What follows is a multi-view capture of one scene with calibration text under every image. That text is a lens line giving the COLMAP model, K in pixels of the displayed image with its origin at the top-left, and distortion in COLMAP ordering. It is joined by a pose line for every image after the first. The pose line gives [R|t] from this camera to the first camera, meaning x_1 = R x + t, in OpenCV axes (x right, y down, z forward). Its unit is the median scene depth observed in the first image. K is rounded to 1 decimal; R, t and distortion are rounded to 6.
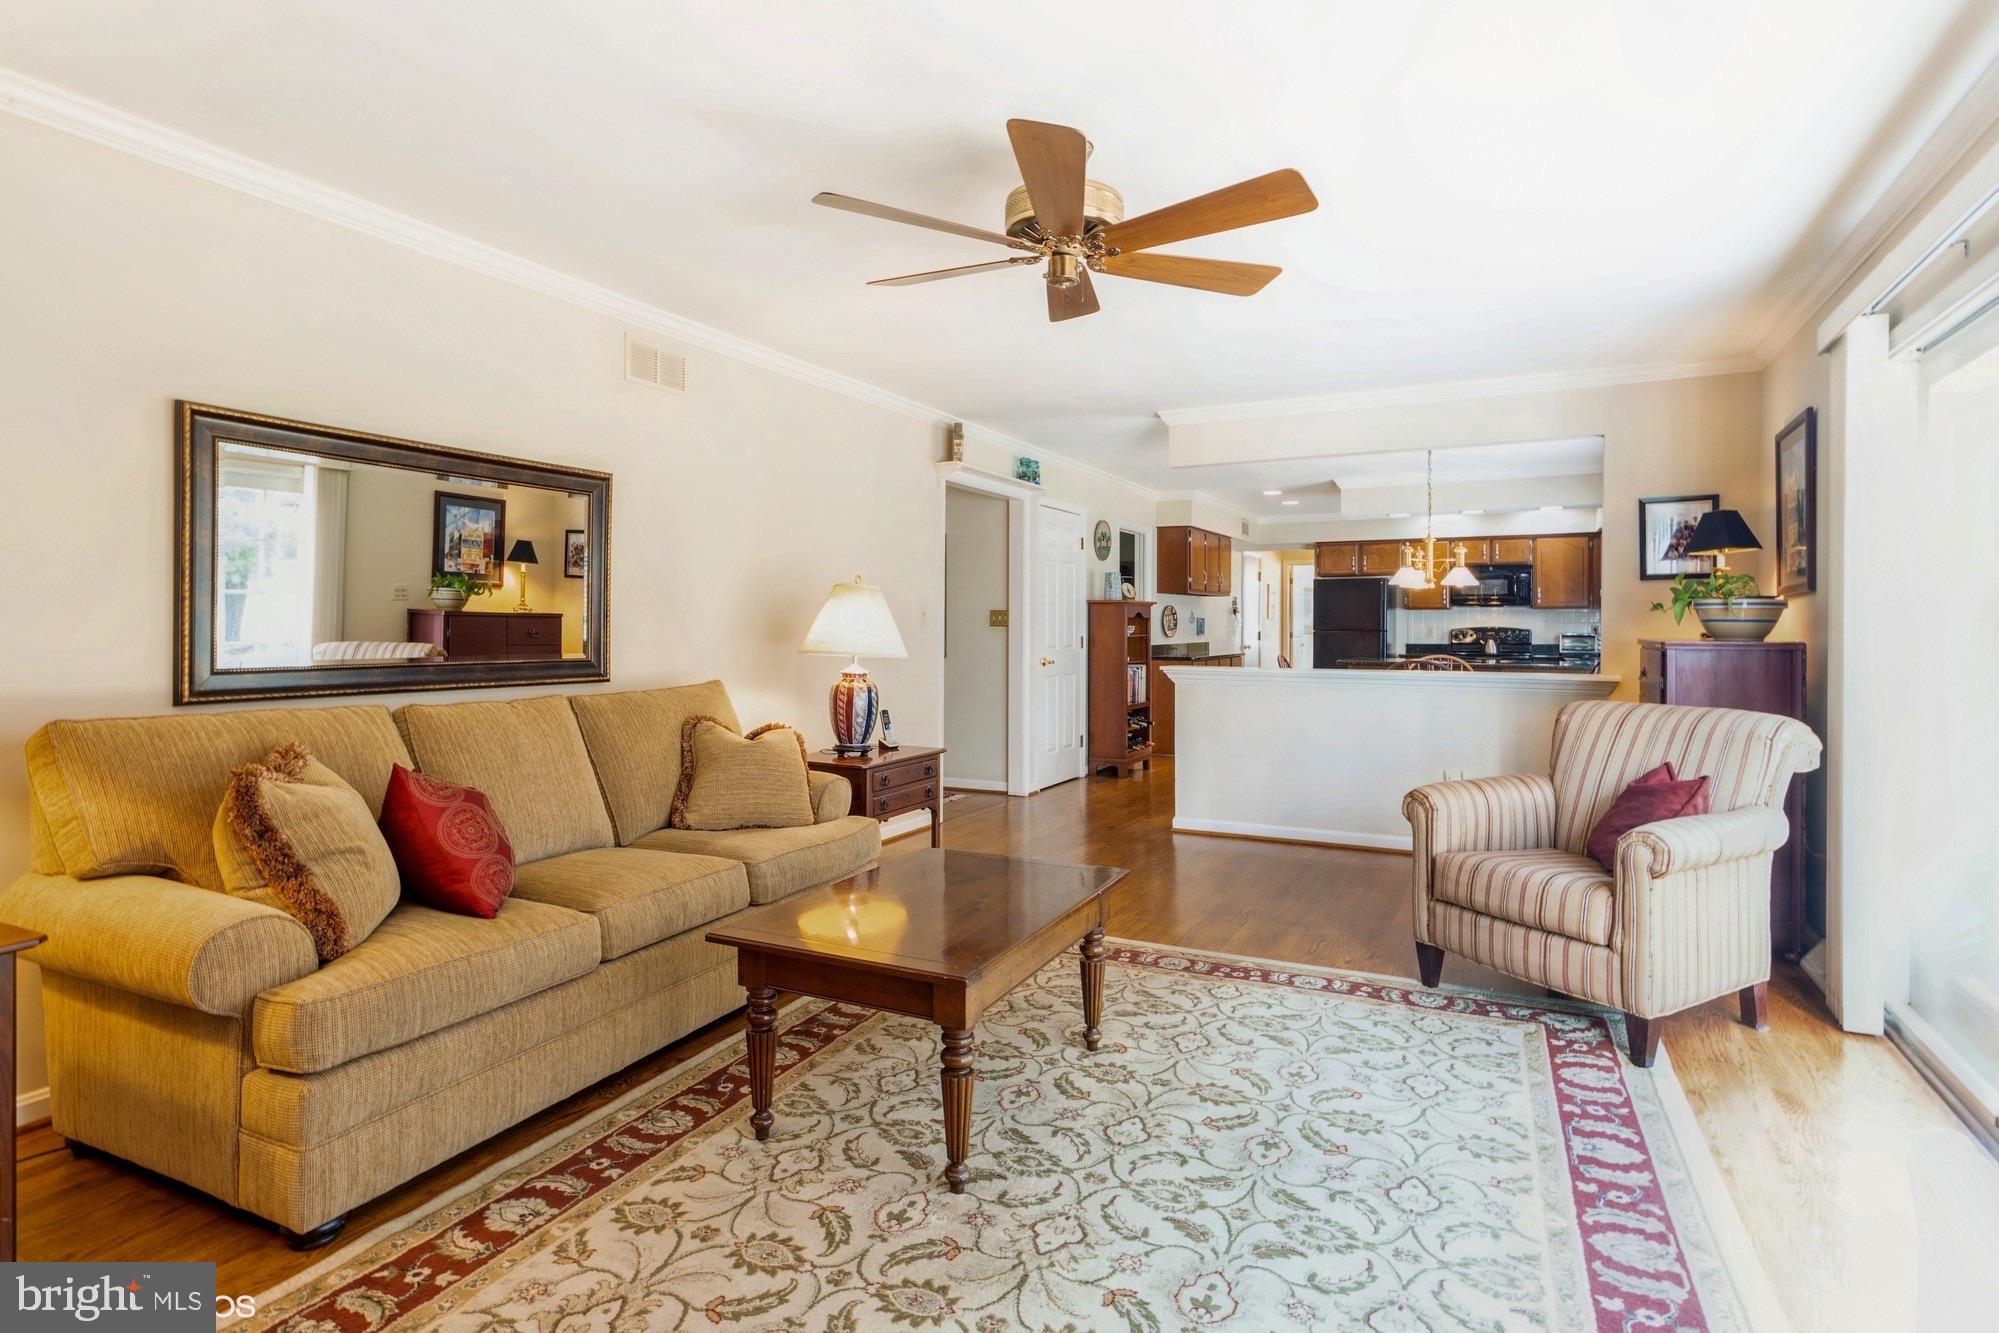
lens RADIAL K [[1031.0, 0, 988.8], [0, 1031.0, 621.3], [0, 0, 1]] dist [0.001935, -0.000441]
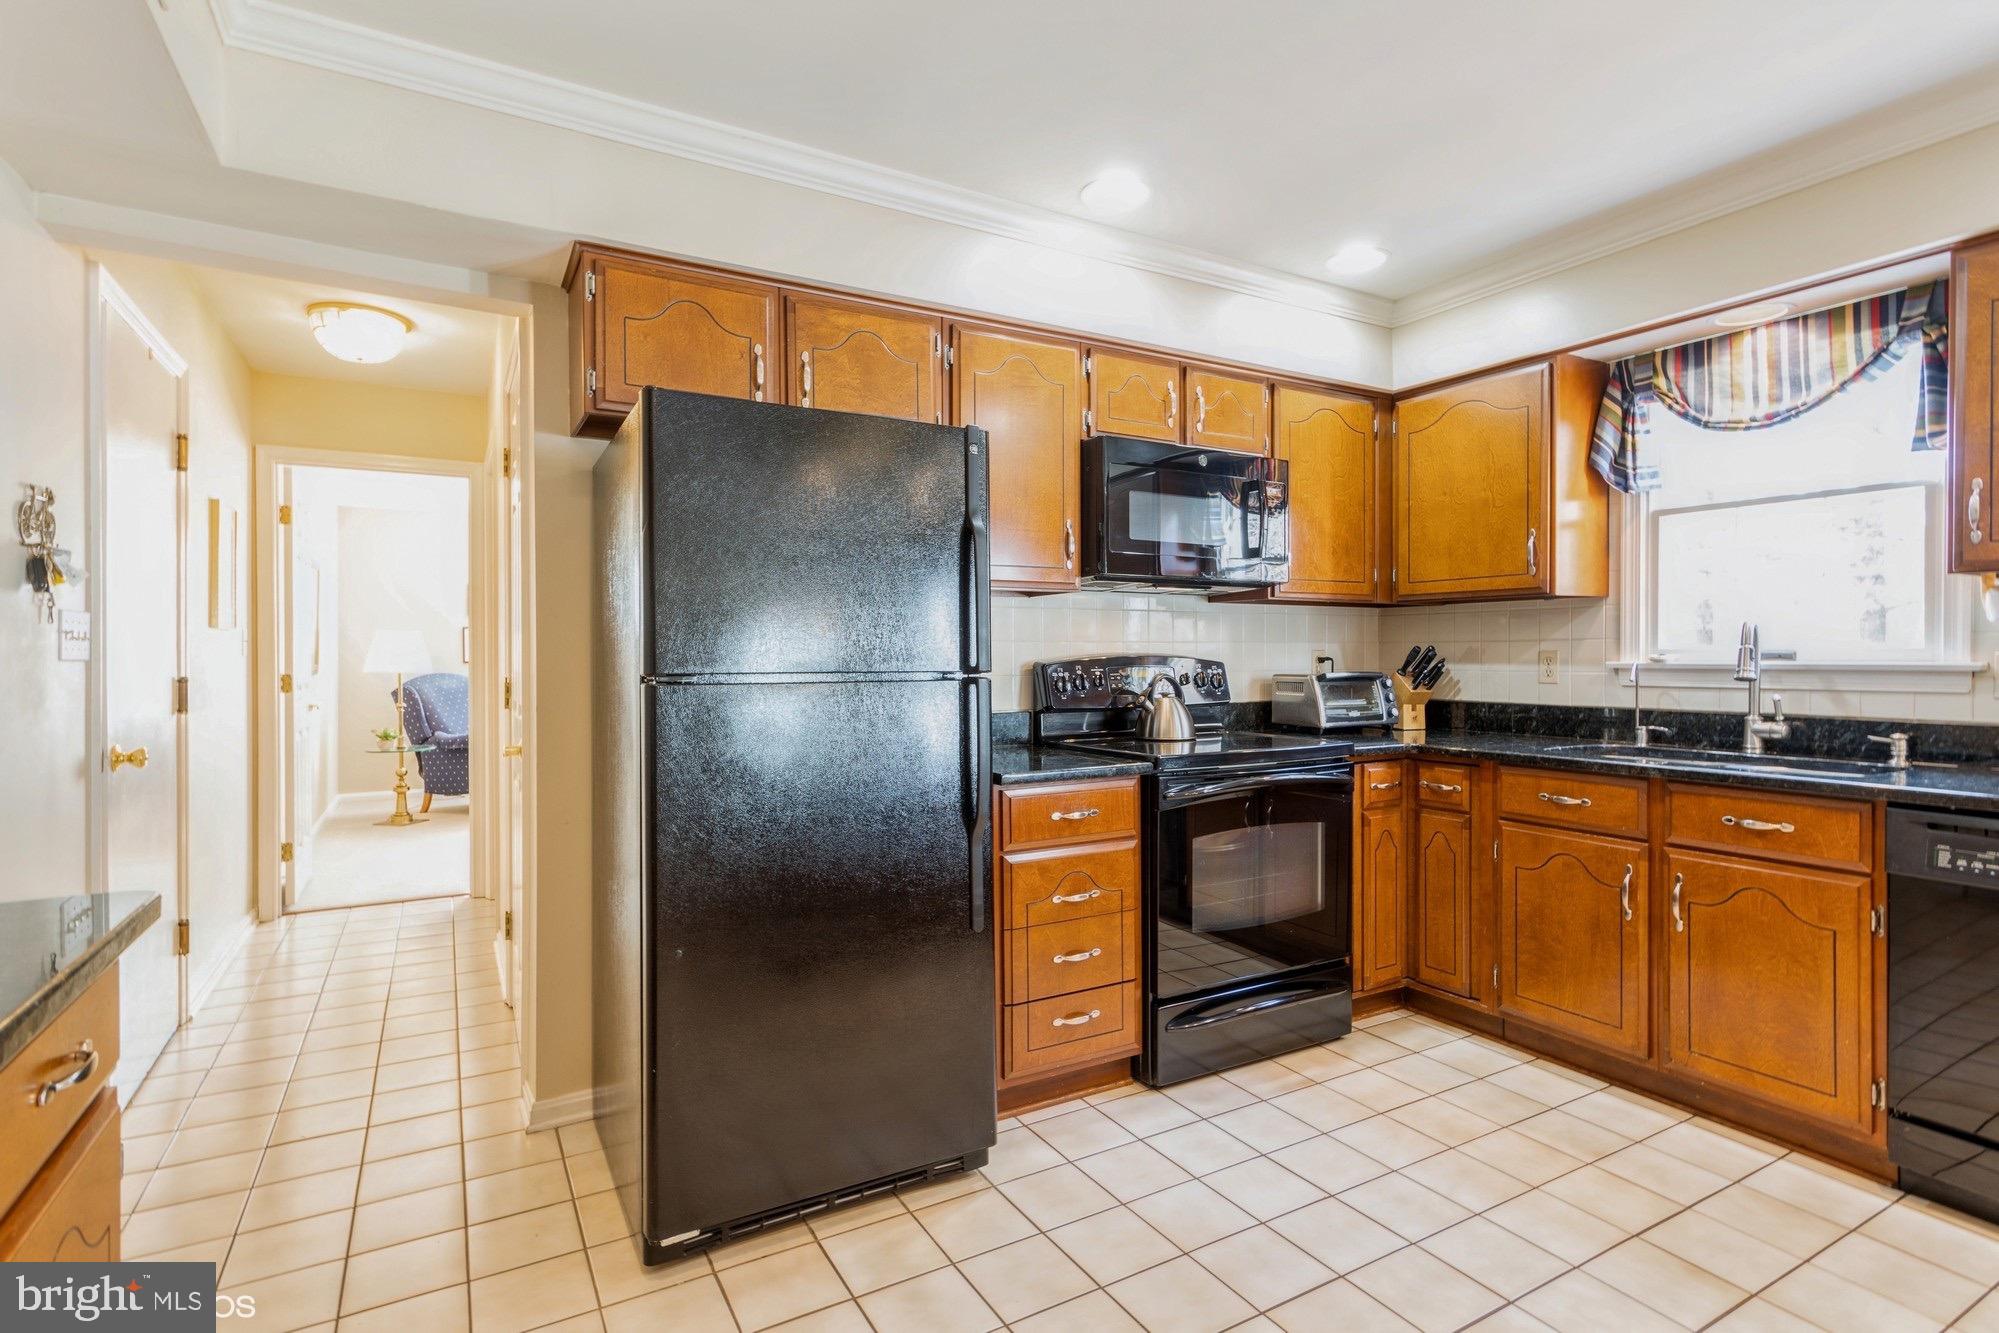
lens RADIAL K [[987.9, 0, 1018.4], [0, 987.9, 662.6], [0, 0, 1]] dist [-0.000114, -0.000371]
pose [[0.538839, -0.008369, 0.842367, 0.742228], [-0.000364, 0.999948, 0.010168, 0.016640], [-0.842409, -0.005786, 0.538808, 3.053886]]
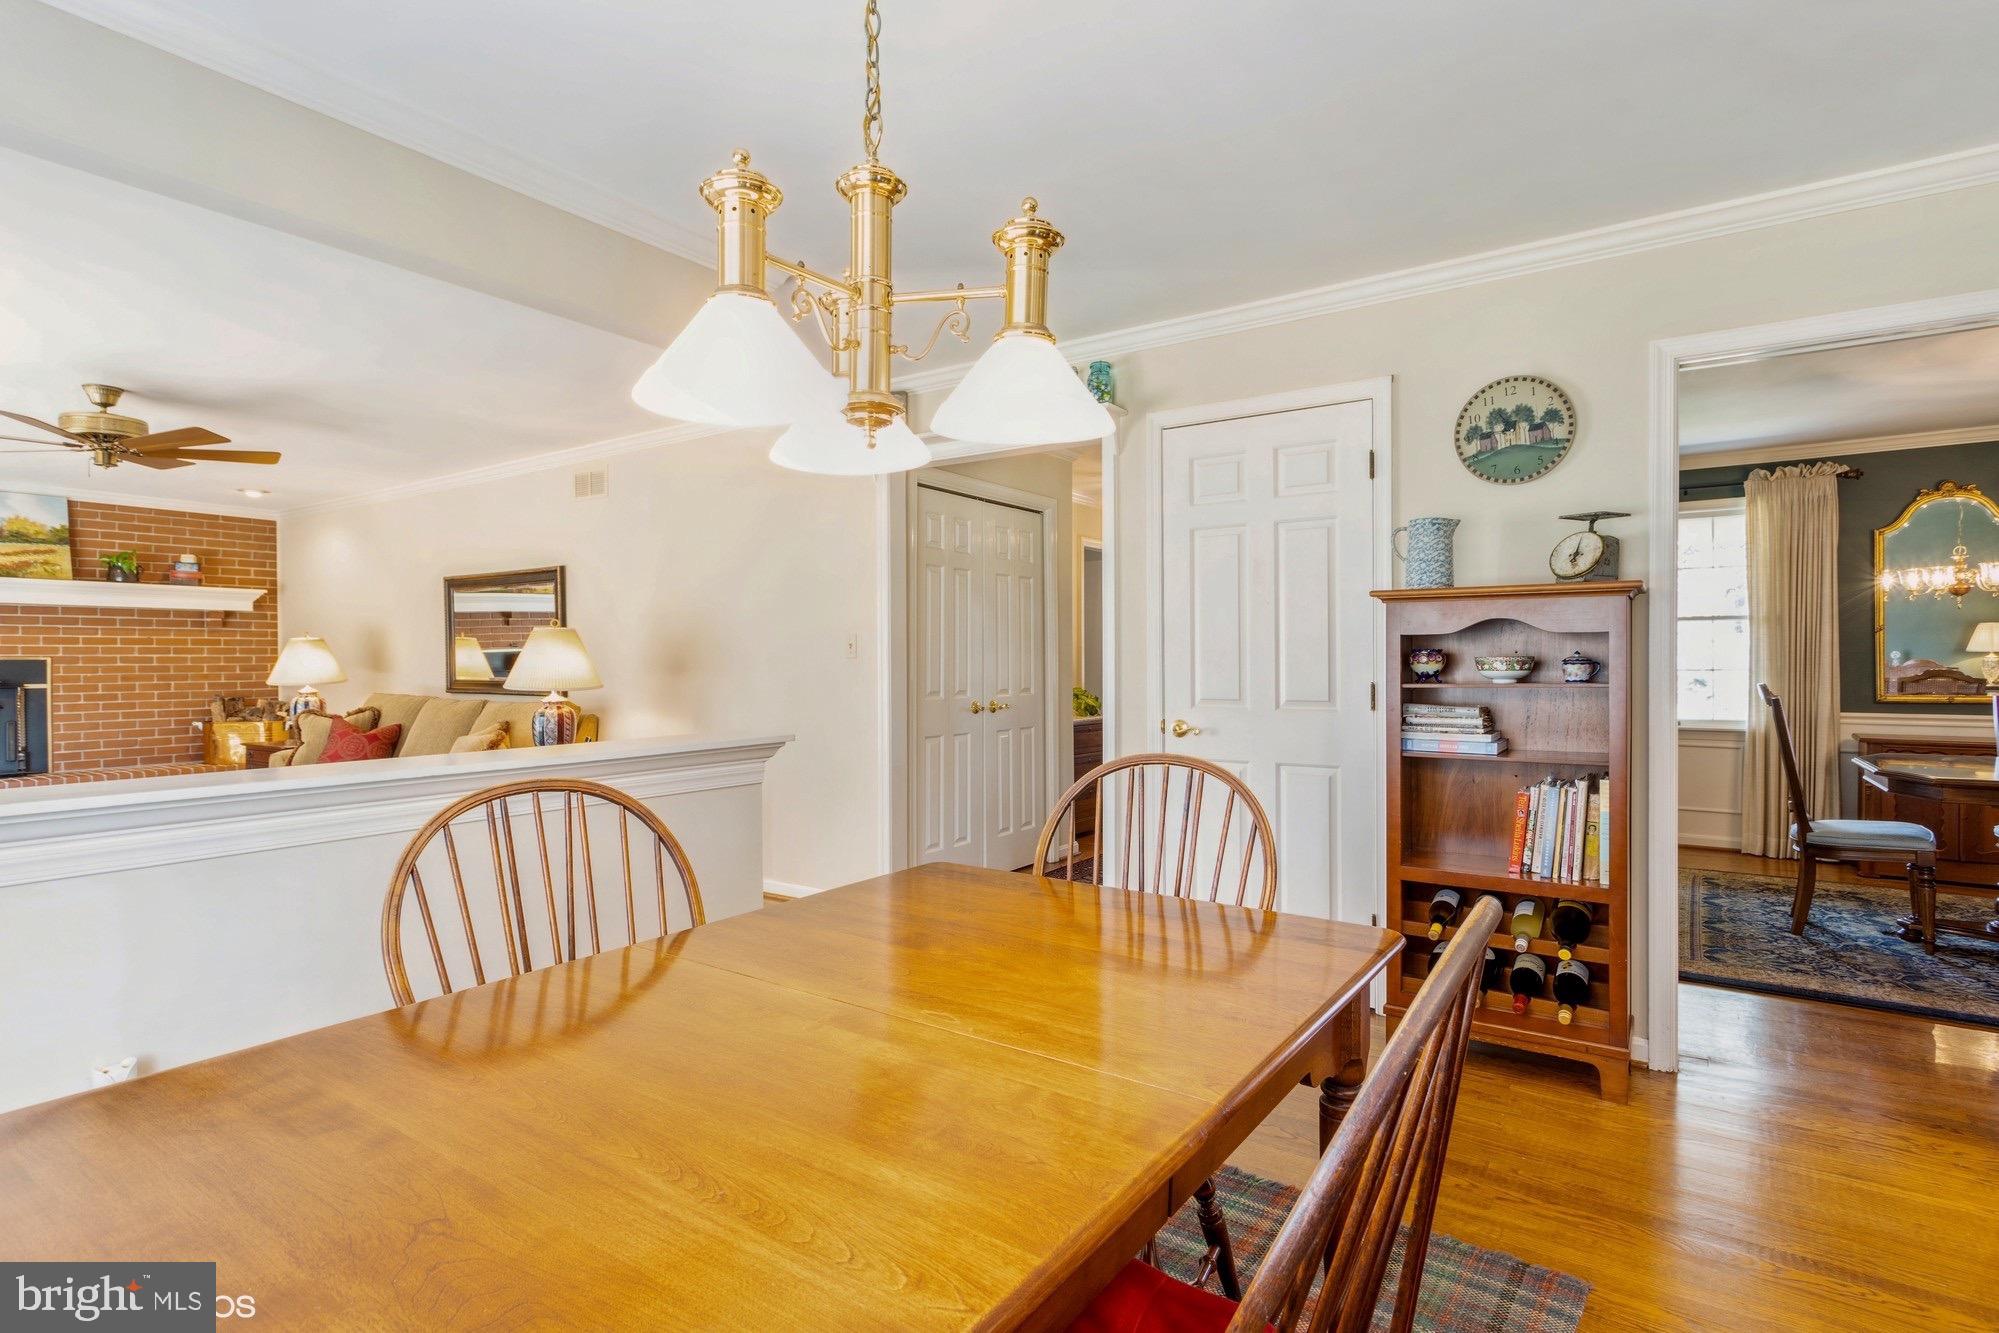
lens RADIAL K [[987.9, 0, 998.1], [0, 987.9, 670.0], [0, 0, 1]] dist [-0.000114, -0.000371]
pose [[-0.120434, 0.008075, -0.992688, 1.337963], [0.006795, 0.999950, 0.007310, 0.013501], [0.992698, -0.005865, -0.120483, 2.339496]]
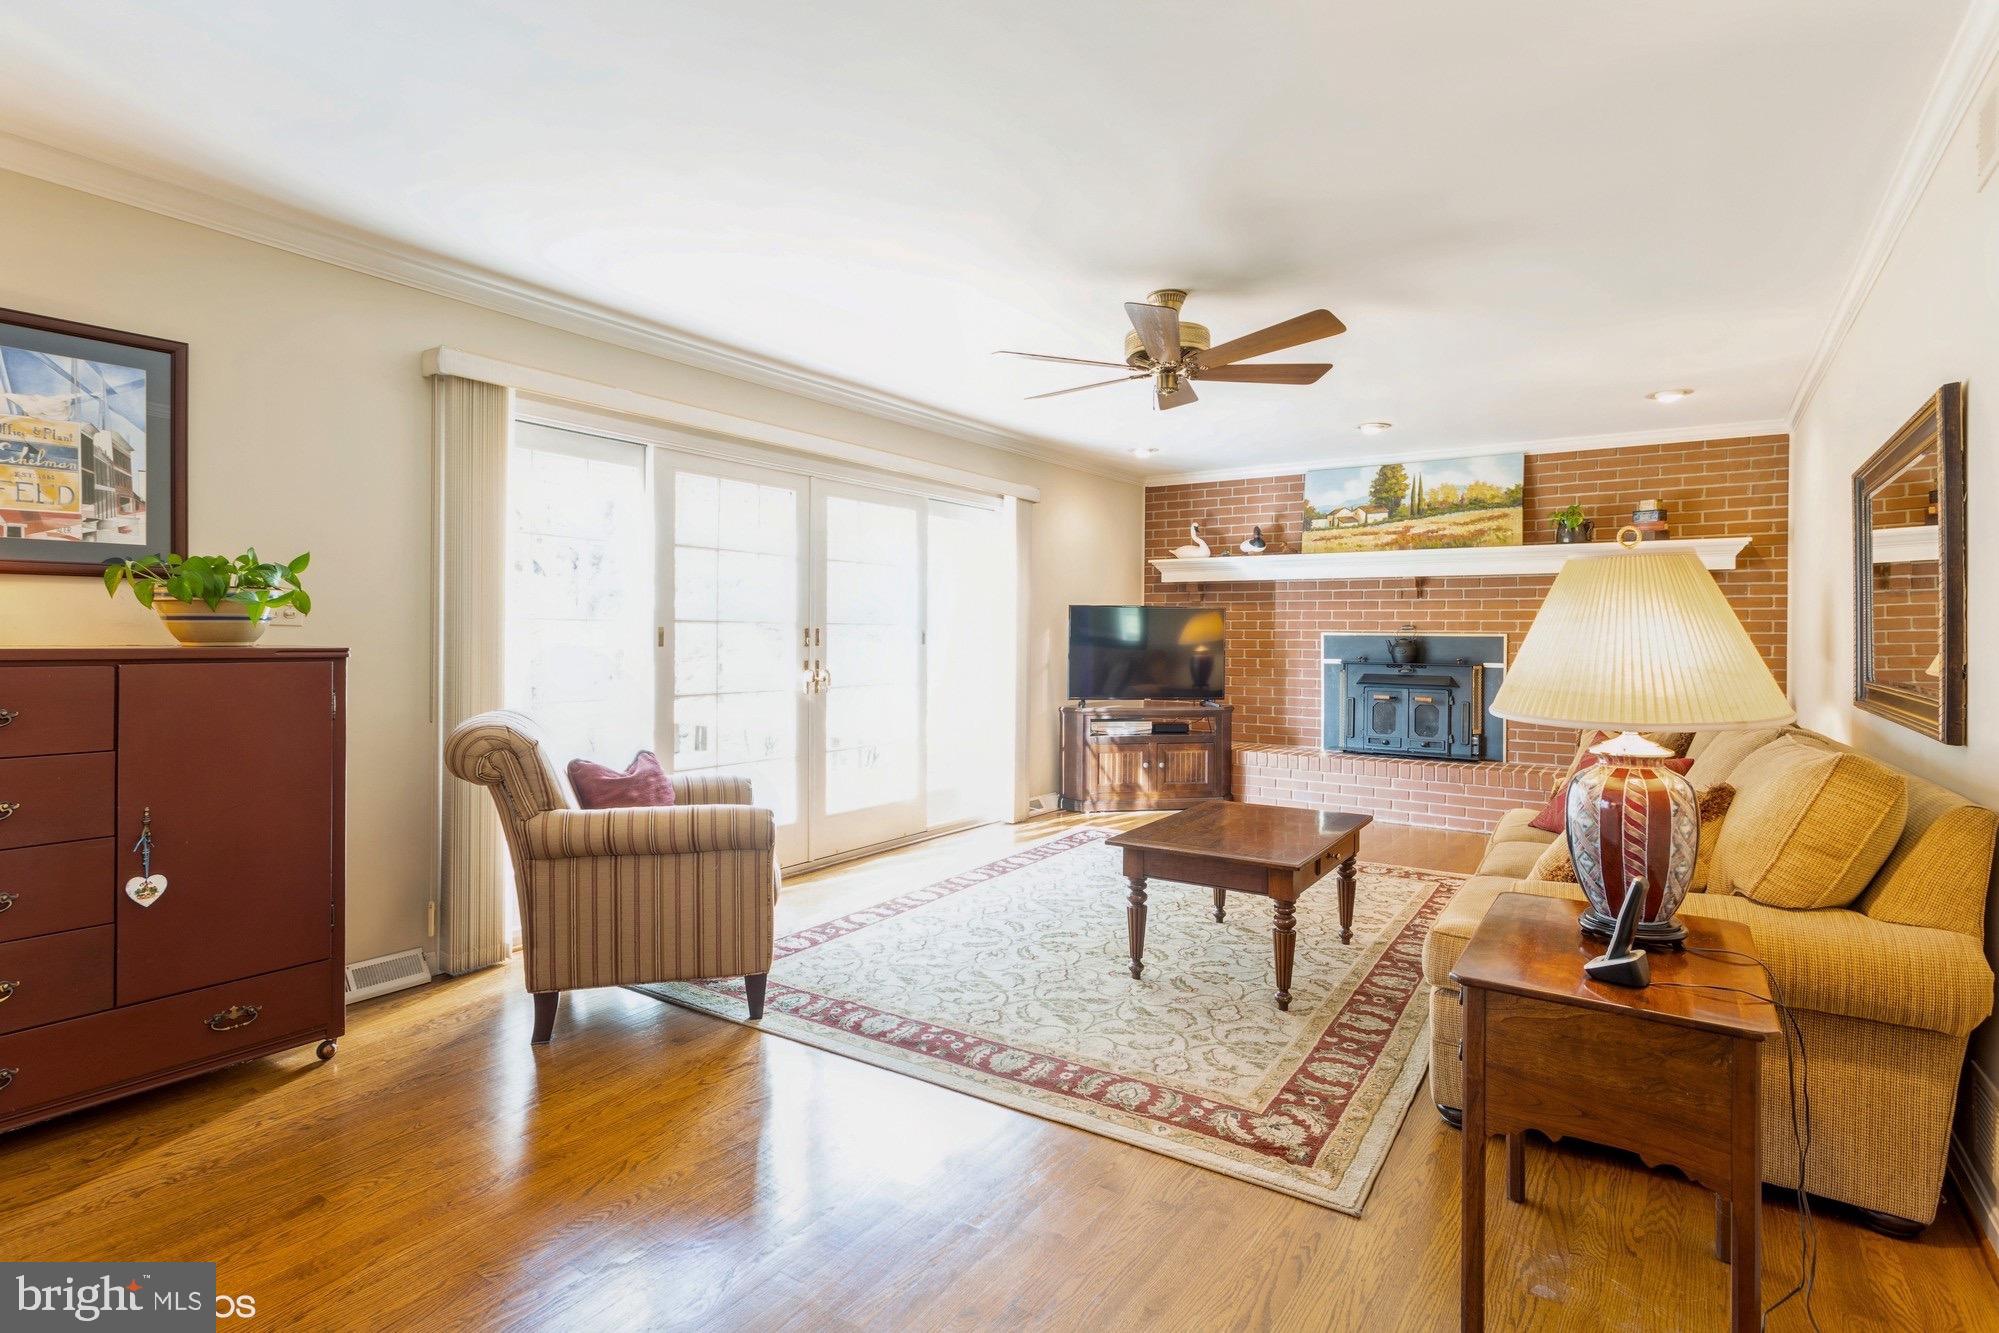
lens RADIAL K [[987.9, 0, 999.3], [0, 987.9, 630.5], [0, 0, 1]] dist [-0.000114, -0.000371]
pose [[-0.992914, -0.011316, 0.118293, 0.118597], [-0.012365, 0.999890, -0.008134, 0.008445], [-0.118188, -0.009539, -0.992945, 2.041223]]
